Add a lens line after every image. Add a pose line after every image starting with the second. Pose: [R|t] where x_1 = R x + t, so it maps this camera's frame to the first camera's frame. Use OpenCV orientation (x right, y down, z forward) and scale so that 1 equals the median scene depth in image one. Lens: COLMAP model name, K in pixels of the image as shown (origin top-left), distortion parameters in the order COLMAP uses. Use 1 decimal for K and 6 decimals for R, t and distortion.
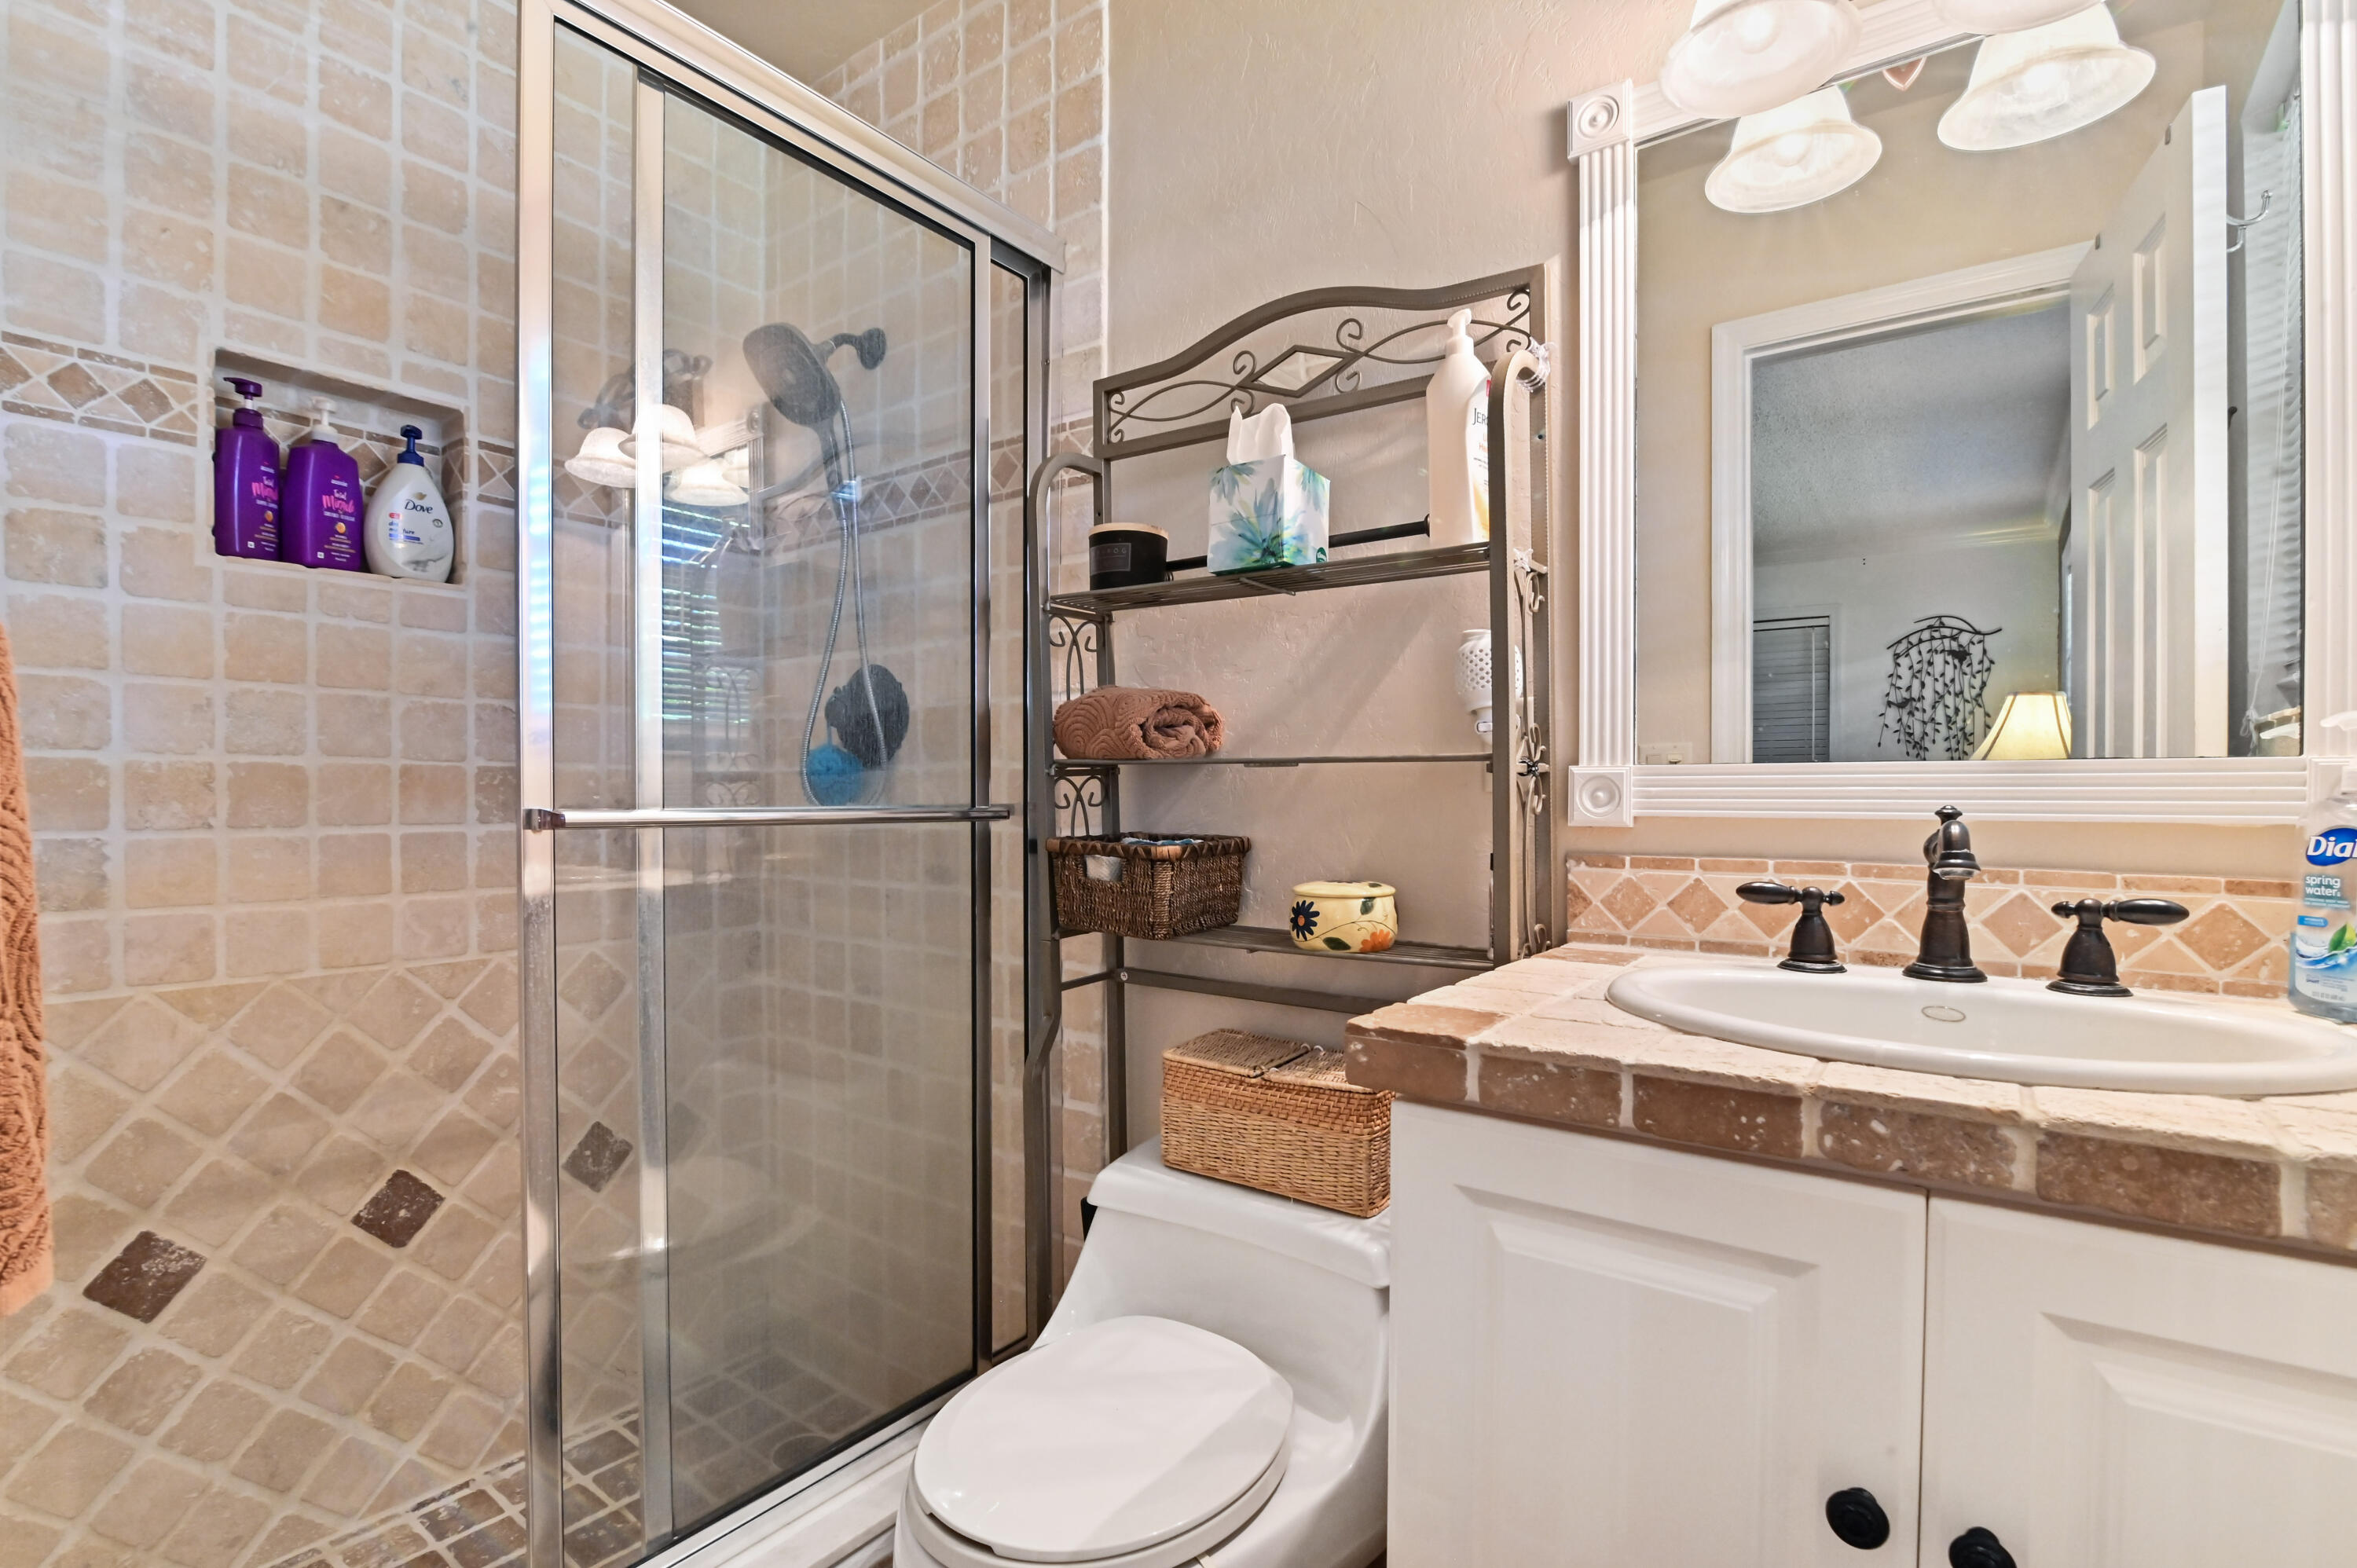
lens RADIAL K [[1084.8, 0, 1183.1], [0, 1084.8, 795.2], [0, 0, 1]] dist [-0.022944, 0.000015]
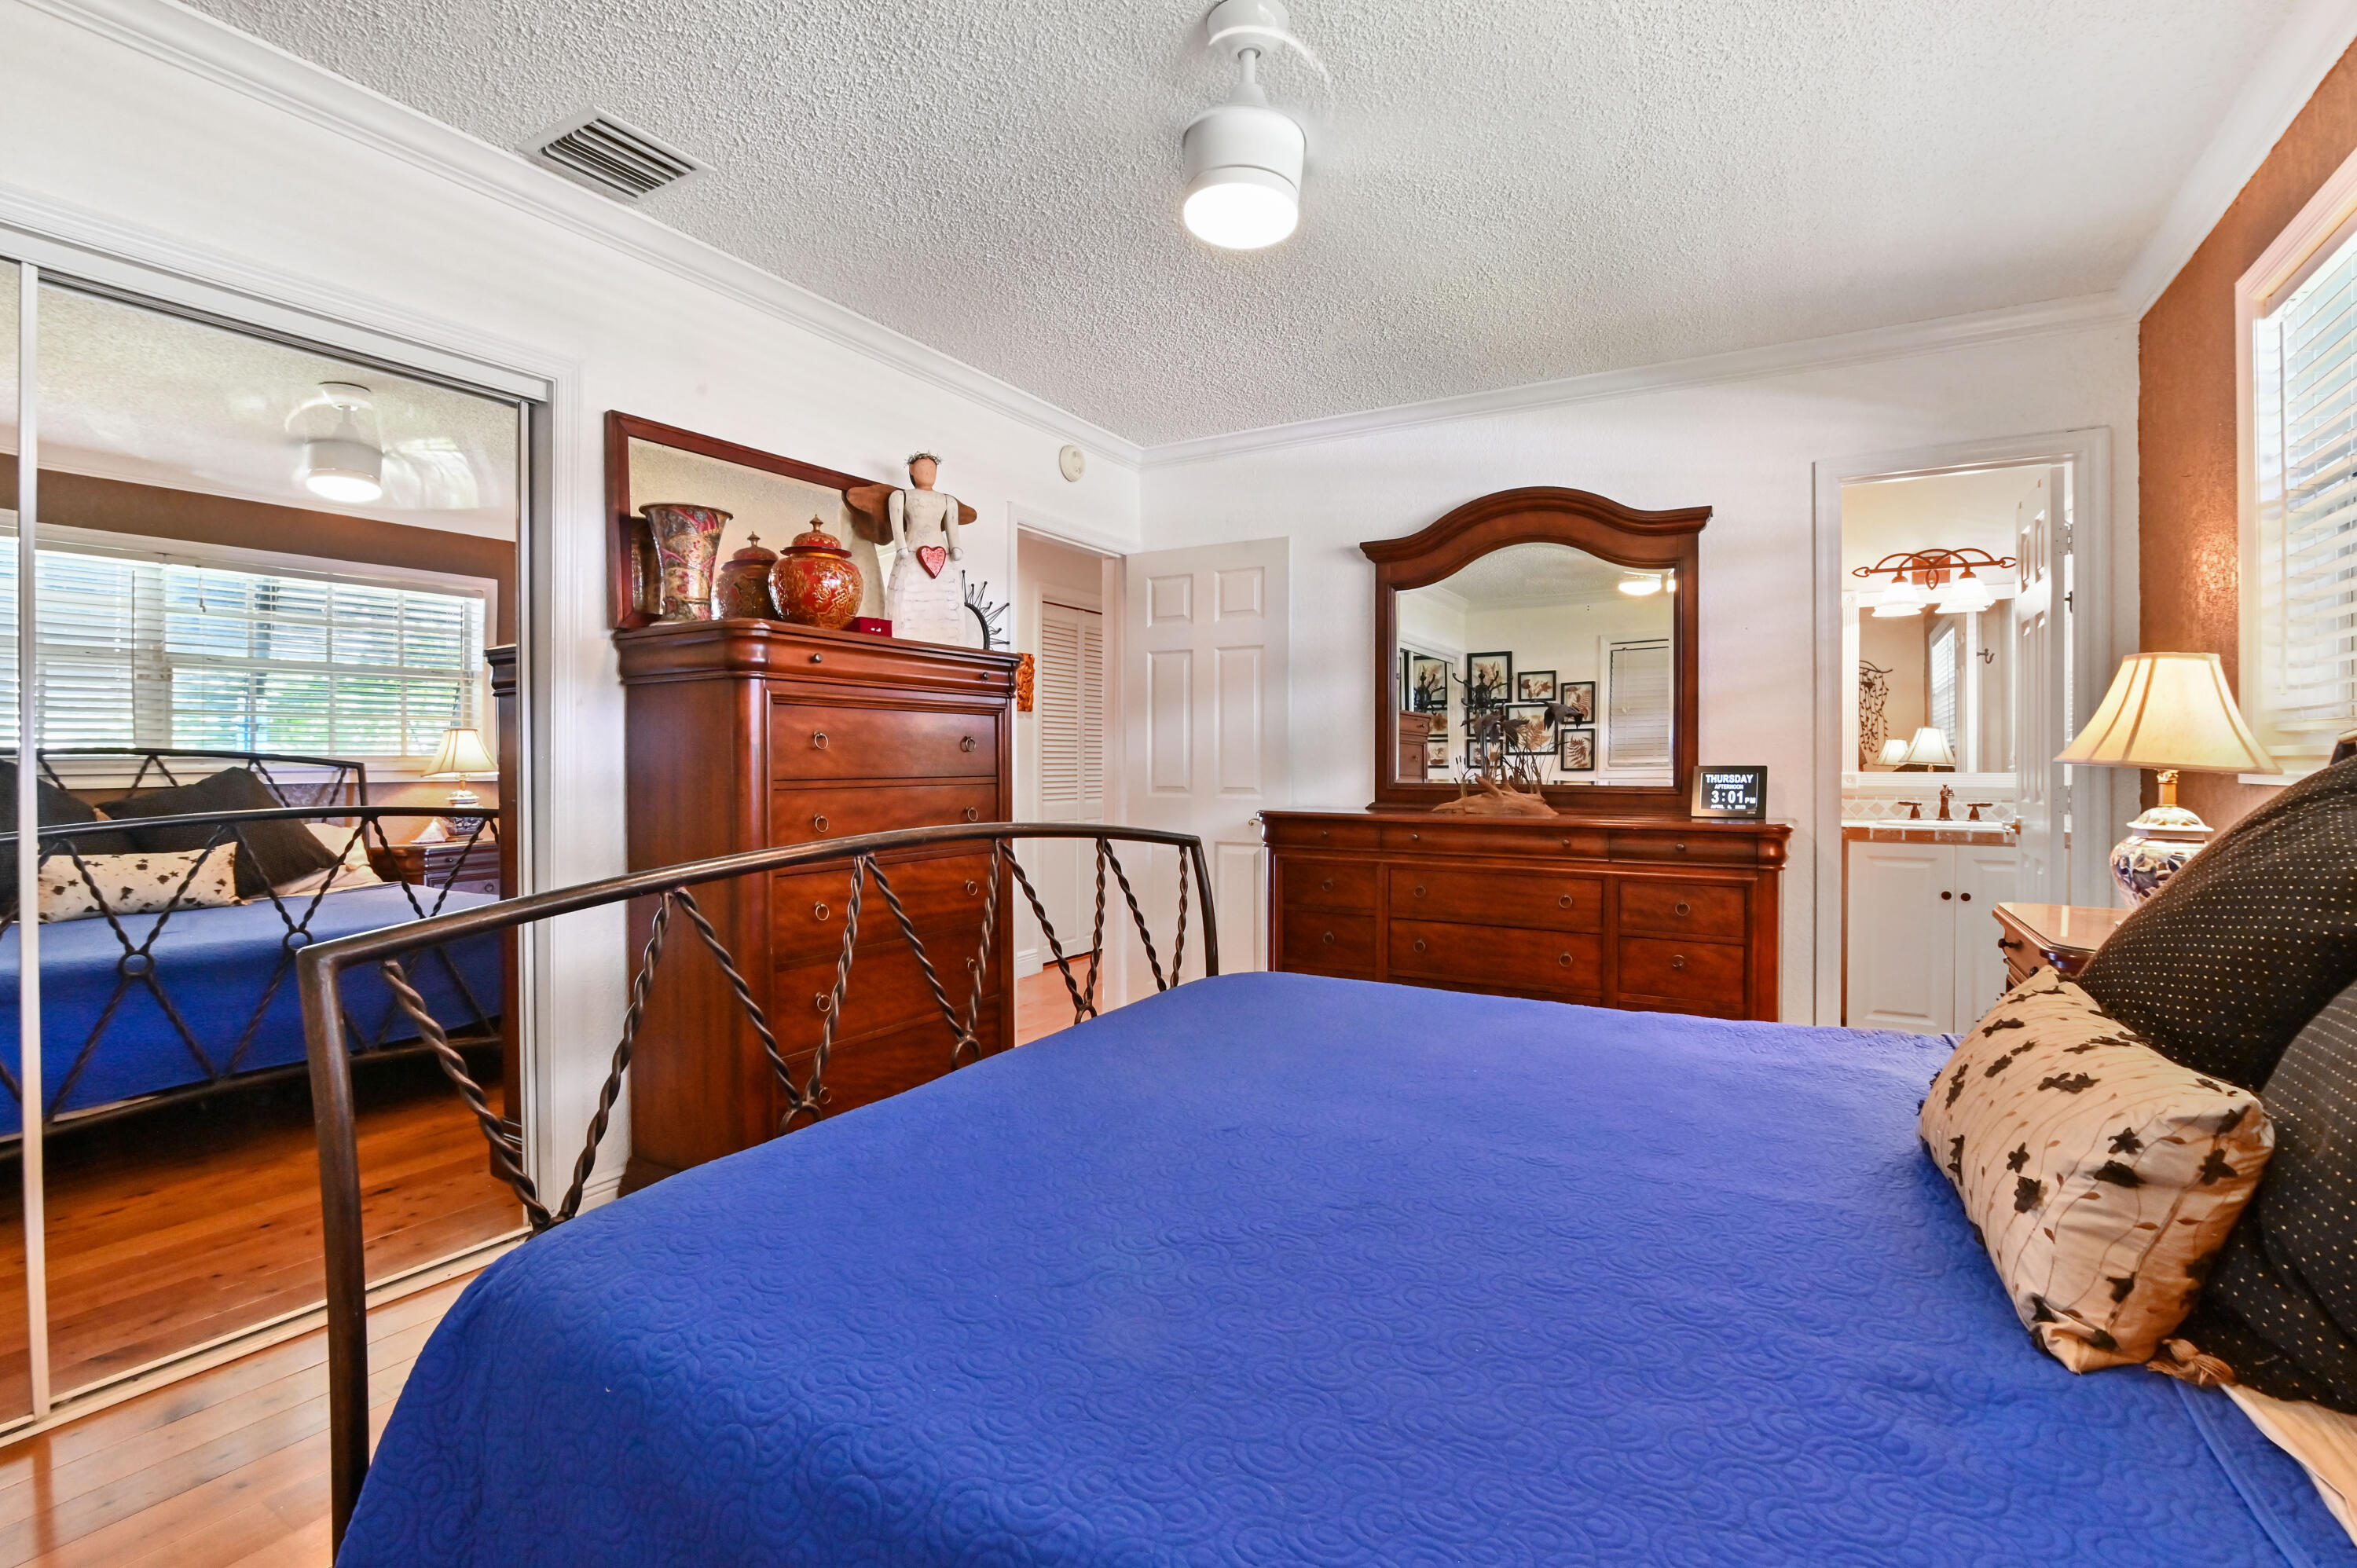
lens RADIAL K [[1084.8, 0, 1174.2], [0, 1084.8, 772.0], [0, 0, 1]] dist [-0.022944, 0.000015]
pose [[0.995405, -0.002443, 0.095720, -3.066540], [0.002074, 0.999990, 0.003956, -0.062808], [-0.095729, -0.003739, 0.995400, -3.314622]]
